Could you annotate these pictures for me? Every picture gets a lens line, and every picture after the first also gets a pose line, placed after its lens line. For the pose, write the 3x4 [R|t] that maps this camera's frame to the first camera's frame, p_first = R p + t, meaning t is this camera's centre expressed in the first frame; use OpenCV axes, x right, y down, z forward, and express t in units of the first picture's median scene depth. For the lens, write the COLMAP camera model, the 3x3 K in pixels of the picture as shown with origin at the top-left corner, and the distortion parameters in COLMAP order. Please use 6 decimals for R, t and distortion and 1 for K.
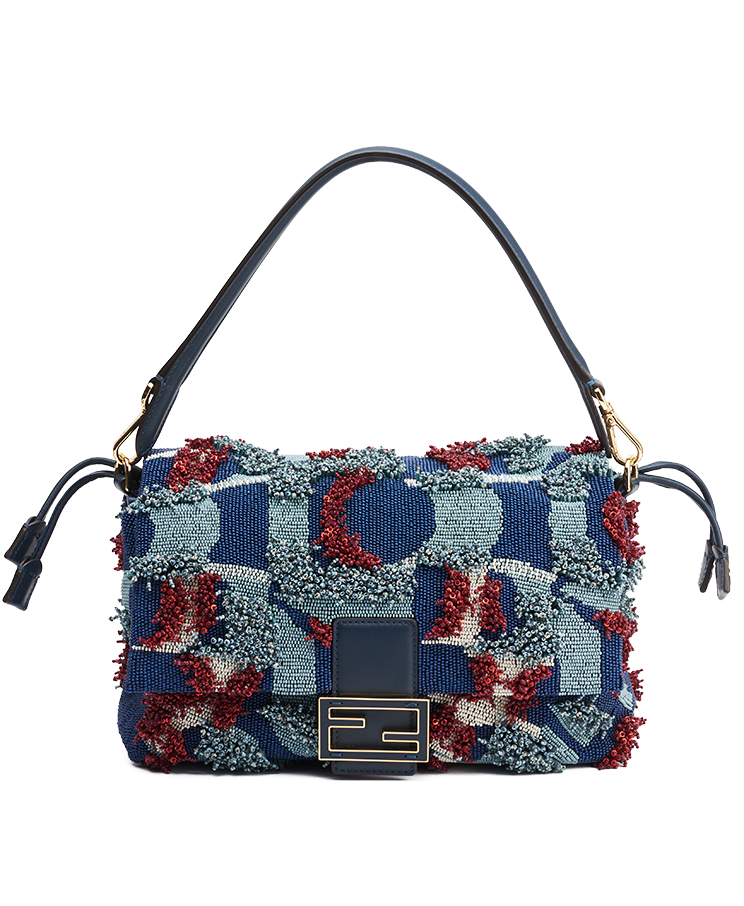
lens RADIAL K [[1884.3, 0, 372.0], [0, 1884.3, 453.0], [0, 0, 1]] dist [-0.069368, -0.138856]
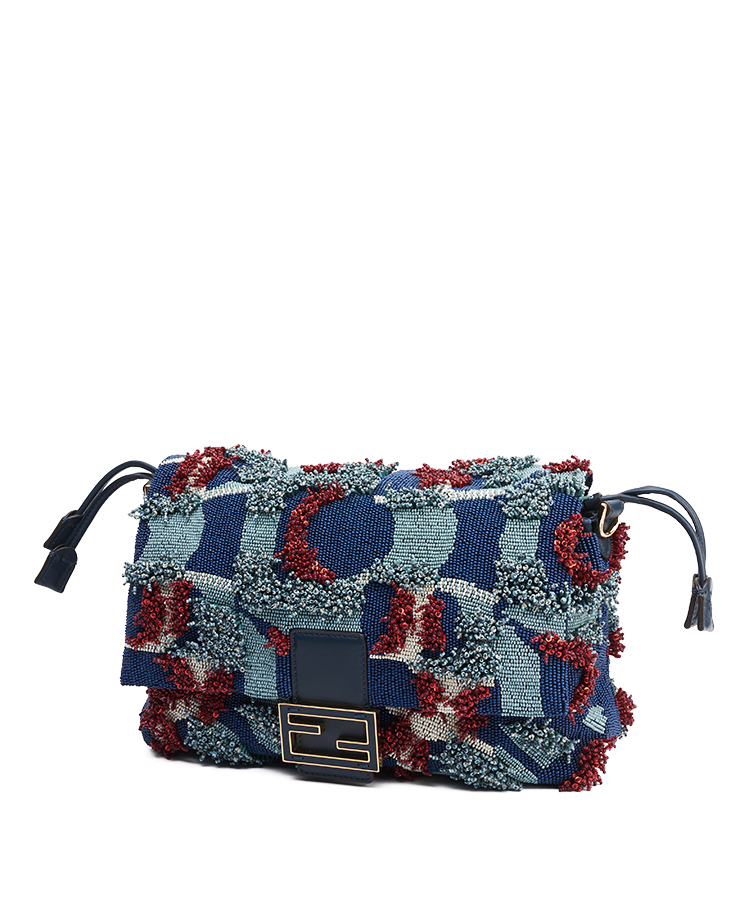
lens RADIAL K [[1884.3, 0, 372.0], [0, 1884.3, 453.0], [0, 0, 1]] dist [-0.069368, -0.138856]
pose [[0.931456, 0.020718, -0.363264, 0.397561], [-0.004881, 0.998999, 0.044460, -0.056097], [0.363821, -0.039639, 0.930625, 0.047363]]
